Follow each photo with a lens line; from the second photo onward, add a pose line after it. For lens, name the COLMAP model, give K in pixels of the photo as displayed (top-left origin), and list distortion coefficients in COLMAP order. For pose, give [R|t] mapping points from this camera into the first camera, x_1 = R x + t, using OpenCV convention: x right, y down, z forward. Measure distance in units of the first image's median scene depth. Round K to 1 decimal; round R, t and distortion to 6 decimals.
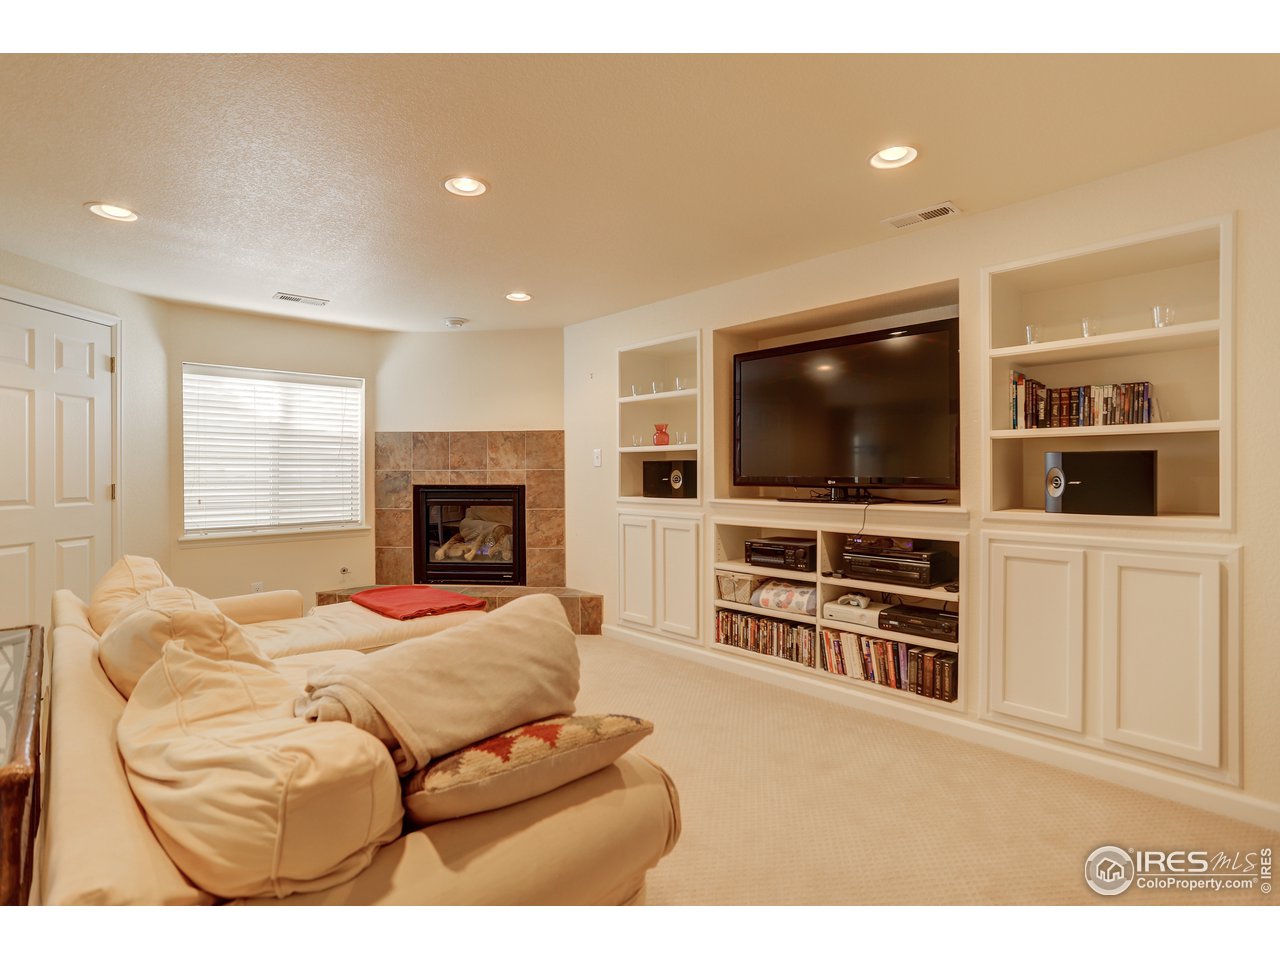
lens RADIAL K [[639.5, 0, 640.0], [0, 639.5, 480.0], [0, 0, 1]] dist [-0.053993, 0.028710]
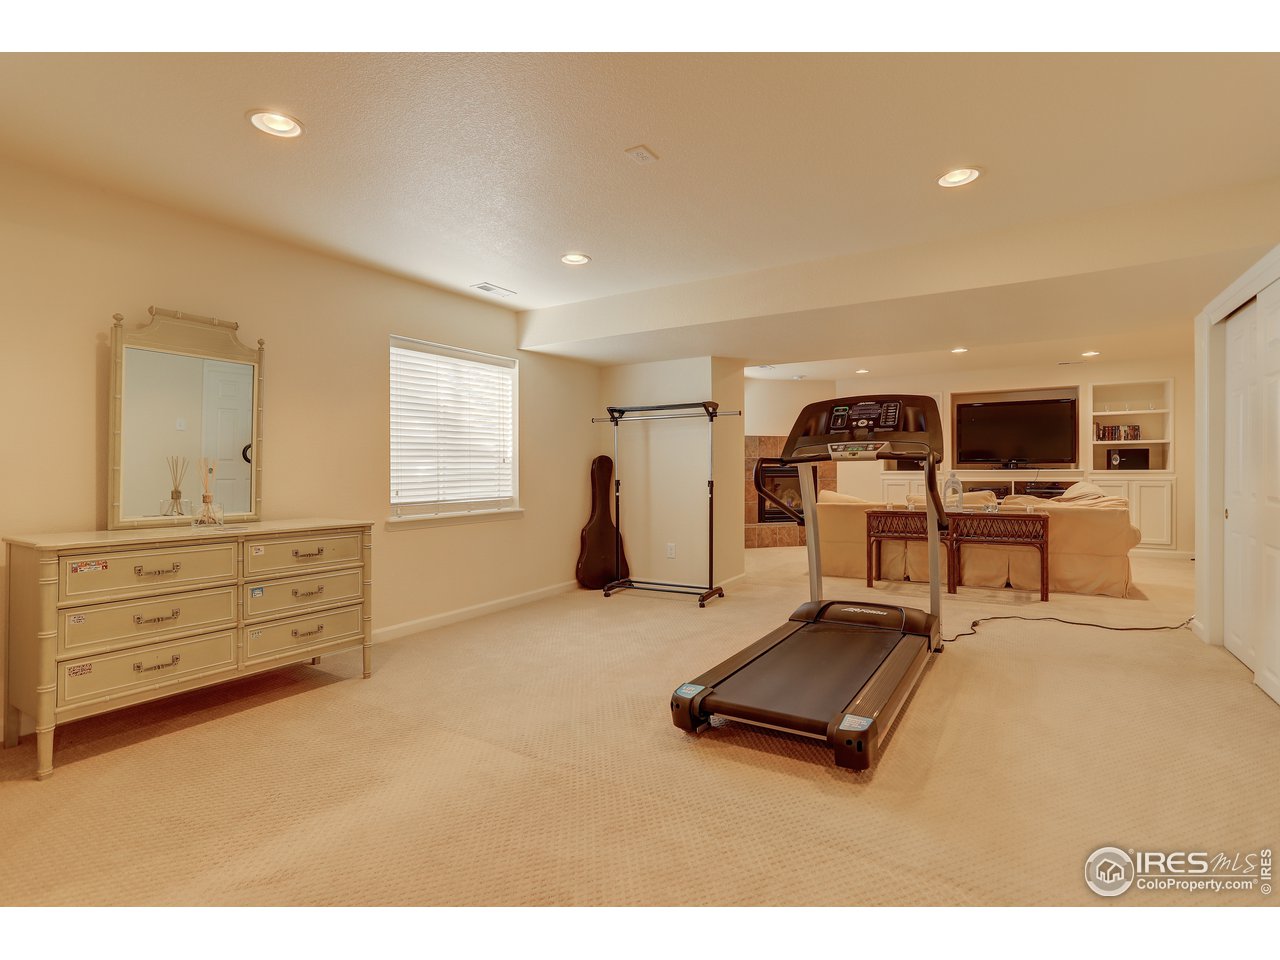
lens RADIAL K [[639.5, 0, 640.0], [0, 639.5, 480.0], [0, 0, 1]] dist [-0.053993, 0.028710]
pose [[0.960927, -0.010464, 0.276603, -1.307199], [0.008735, 0.999934, 0.007483, 0.033408], [-0.276663, -0.004775, 0.960955, -0.682839]]
